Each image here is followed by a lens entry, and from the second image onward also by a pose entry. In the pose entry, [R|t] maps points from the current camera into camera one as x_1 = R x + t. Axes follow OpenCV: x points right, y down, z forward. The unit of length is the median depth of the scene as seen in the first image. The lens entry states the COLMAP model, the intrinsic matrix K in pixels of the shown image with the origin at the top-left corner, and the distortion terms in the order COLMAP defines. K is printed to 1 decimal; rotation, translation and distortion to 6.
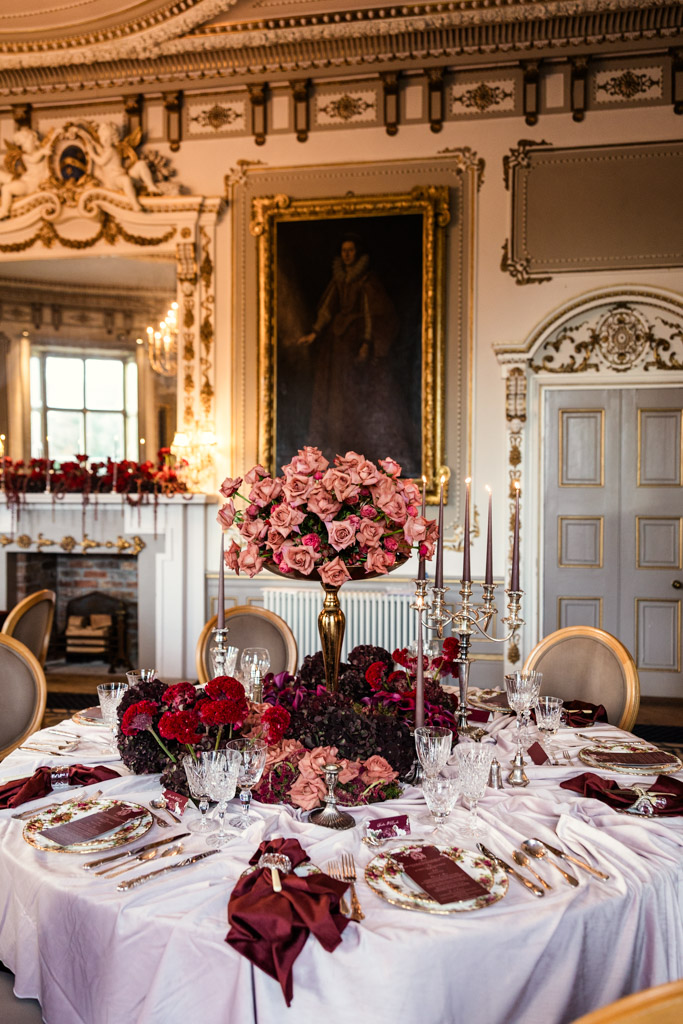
lens RADIAL K [[1022.3, 0, 342.1], [0, 1022.3, 512.9], [0, 0, 1]] dist [0.033559, 0.000000]
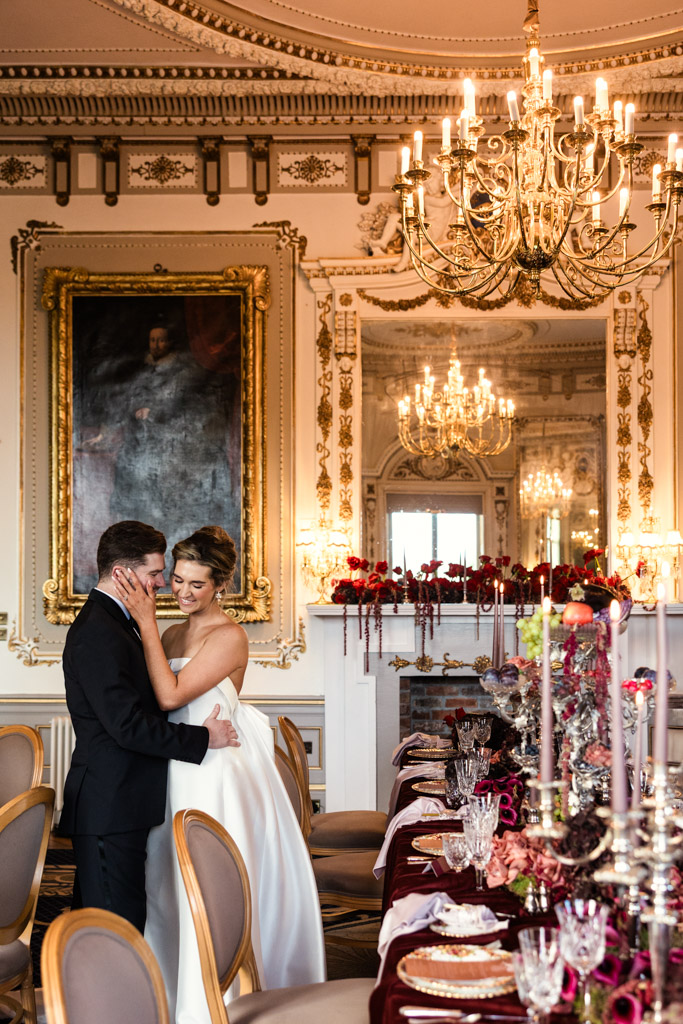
lens RADIAL K [[1155.8, 0, 295.7], [0, 1155.8, 571.9], [0, 0, 1]] dist [-0.010500, 0.000000]
pose [[0.979300, 0.000757, 0.202413, -0.600194], [0.008875, 0.998871, -0.046674, -0.002789], [-0.202219, 0.047505, 0.978187, 0.126108]]
